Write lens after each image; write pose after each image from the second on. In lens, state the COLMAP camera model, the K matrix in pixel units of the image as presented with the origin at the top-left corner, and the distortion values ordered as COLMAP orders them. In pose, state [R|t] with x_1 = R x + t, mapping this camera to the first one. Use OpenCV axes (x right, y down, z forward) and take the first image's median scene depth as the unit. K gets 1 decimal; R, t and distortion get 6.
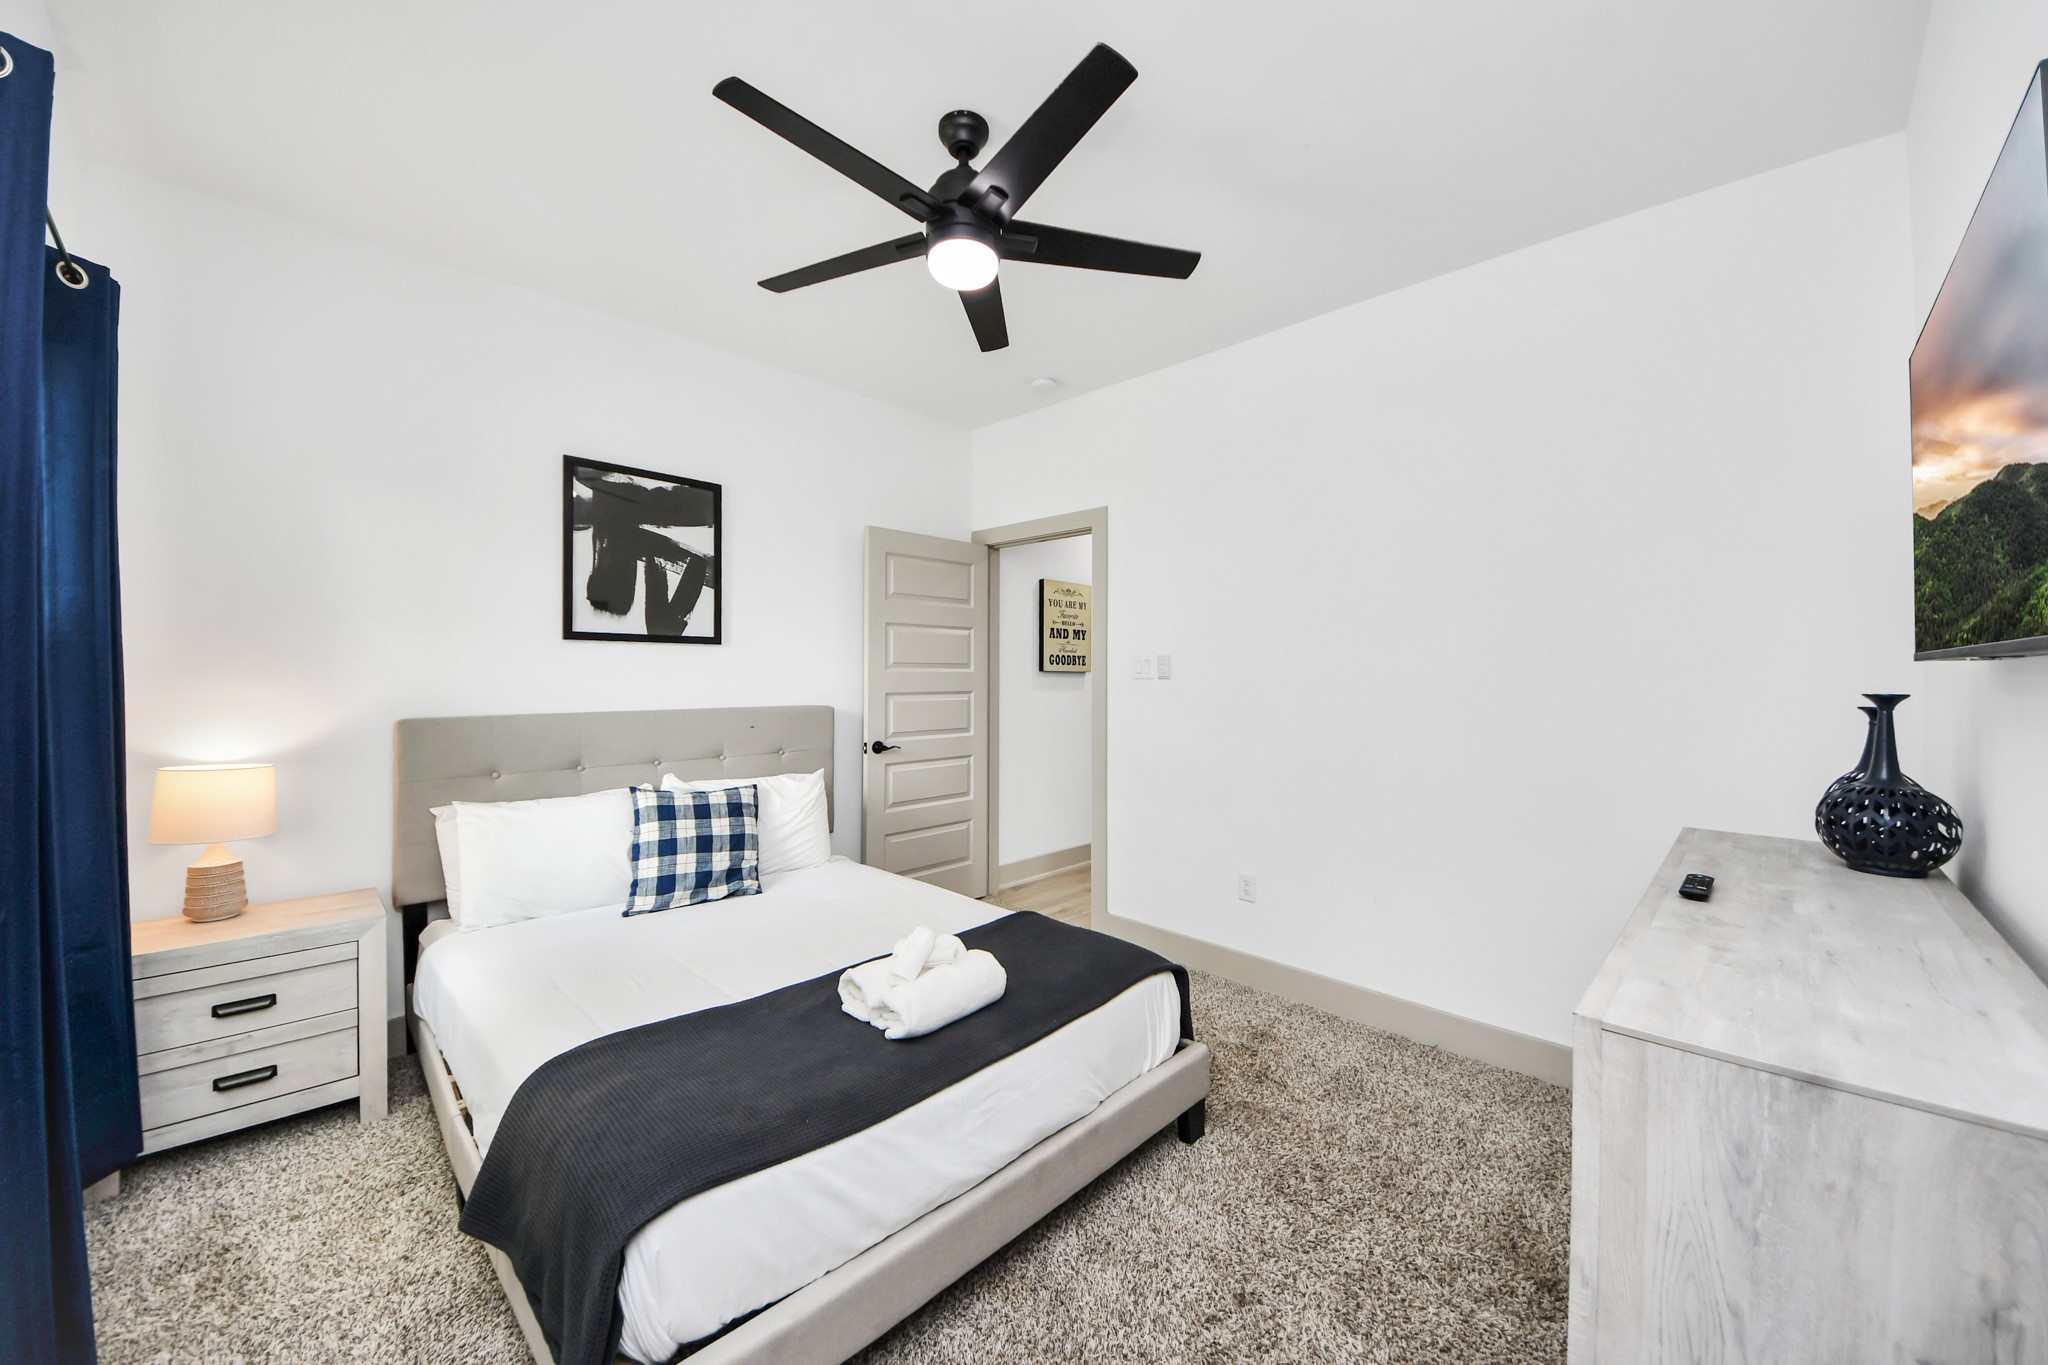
lens RADIAL K [[732.3, 0, 1032.4], [0, 732.3, 676.9], [0, 0, 1]] dist [0.010233, -0.006514]
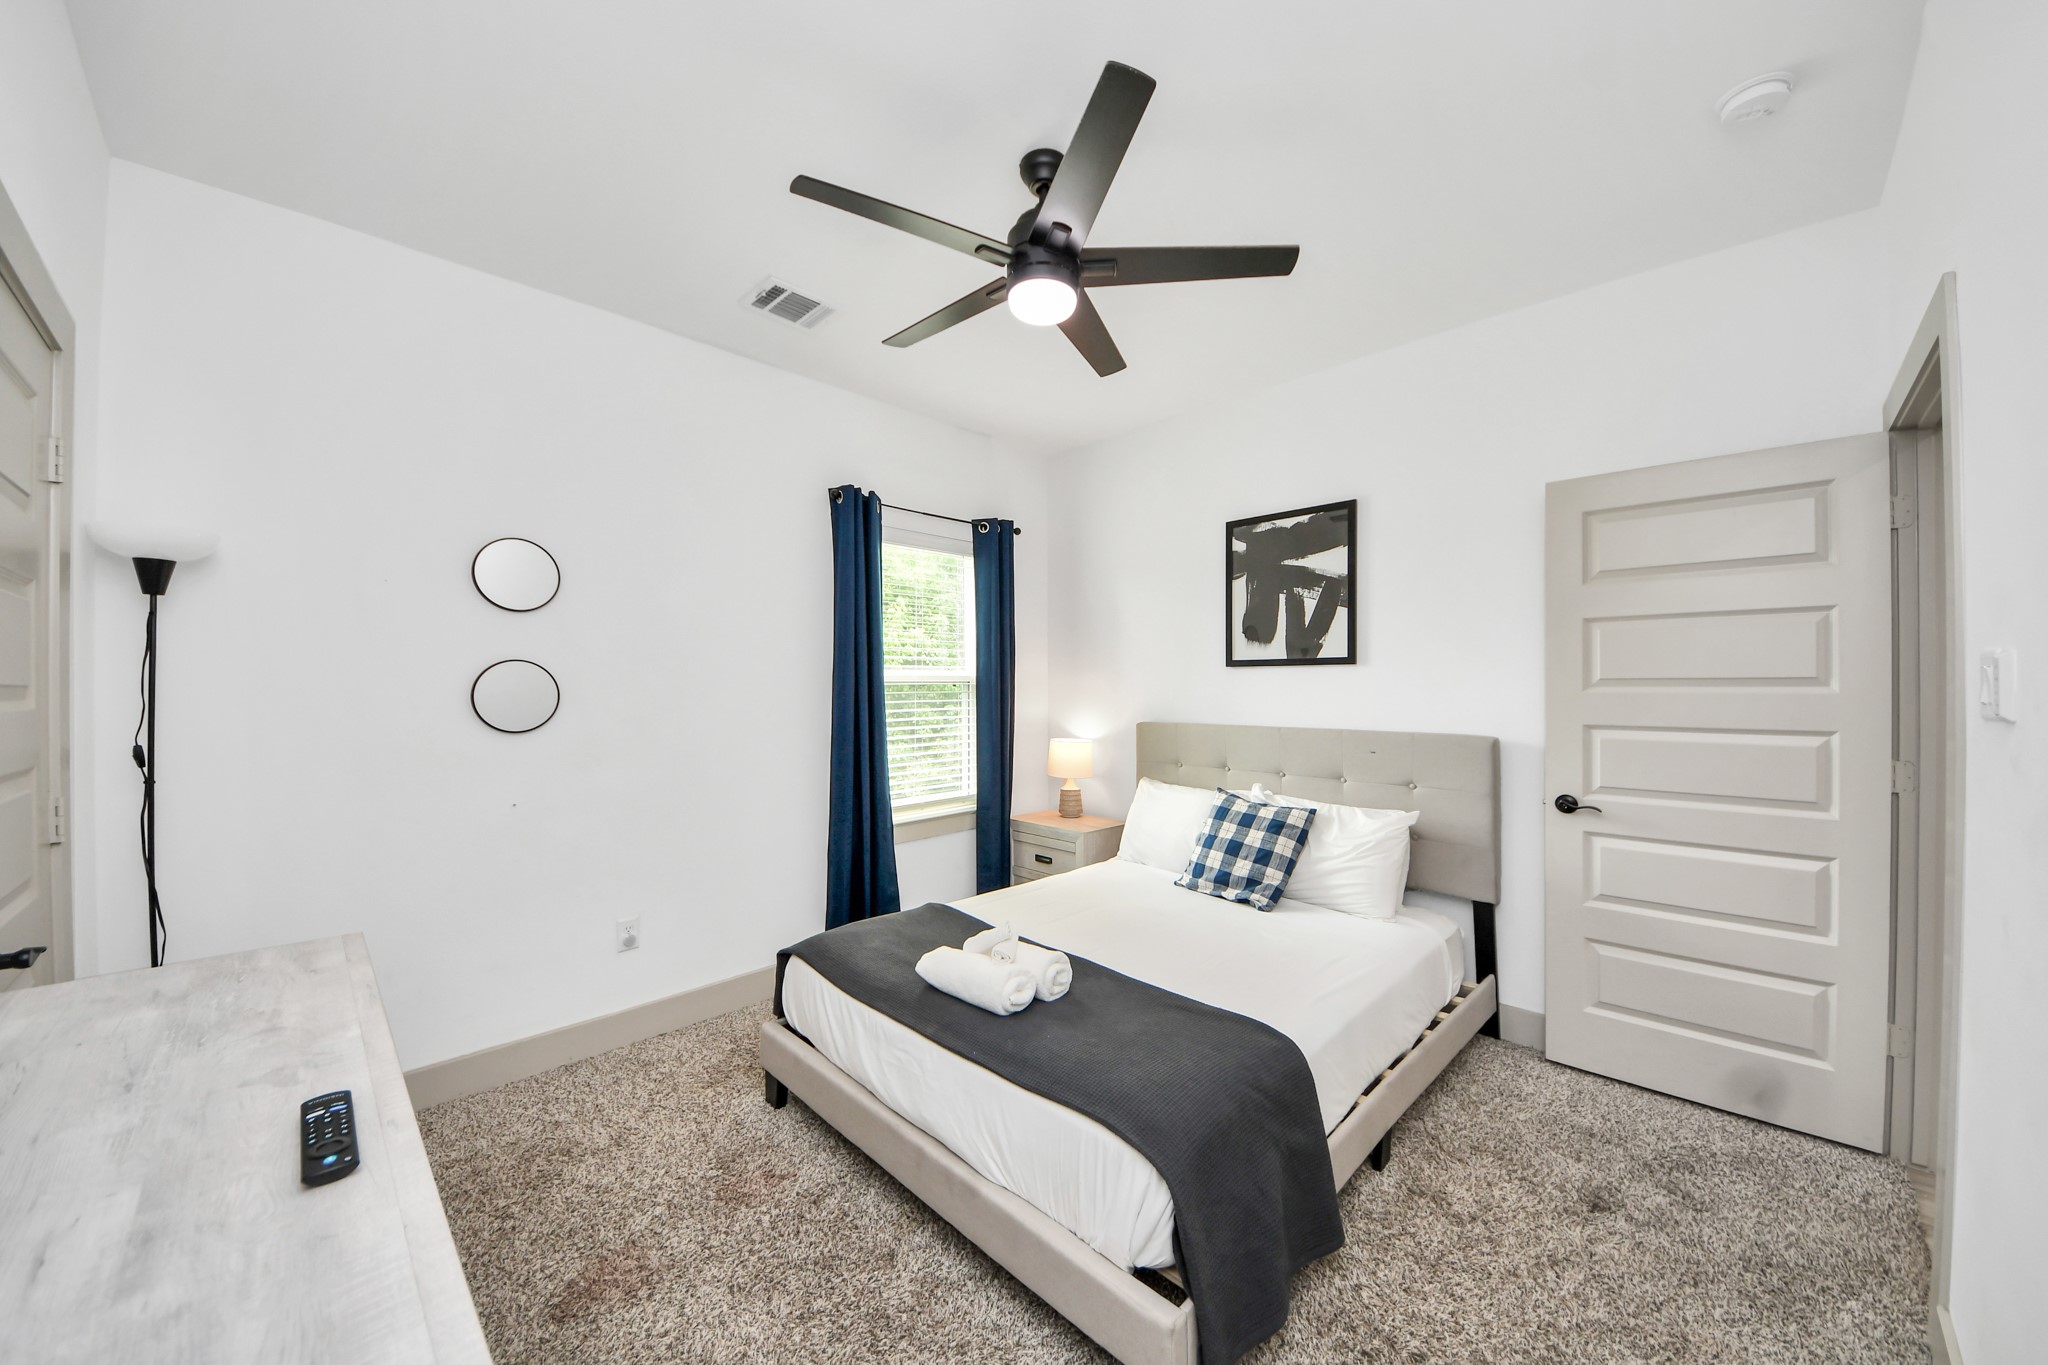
lens RADIAL K [[732.3, 0, 1036.1], [0, 732.3, 690.4], [0, 0, 1]] dist [0.010233, -0.006514]
pose [[0.004302, 0.007174, -0.999965, 0.587232], [-0.001930, 0.999972, 0.007166, -0.017283], [0.999989, 0.001900, 0.004316, 0.618659]]
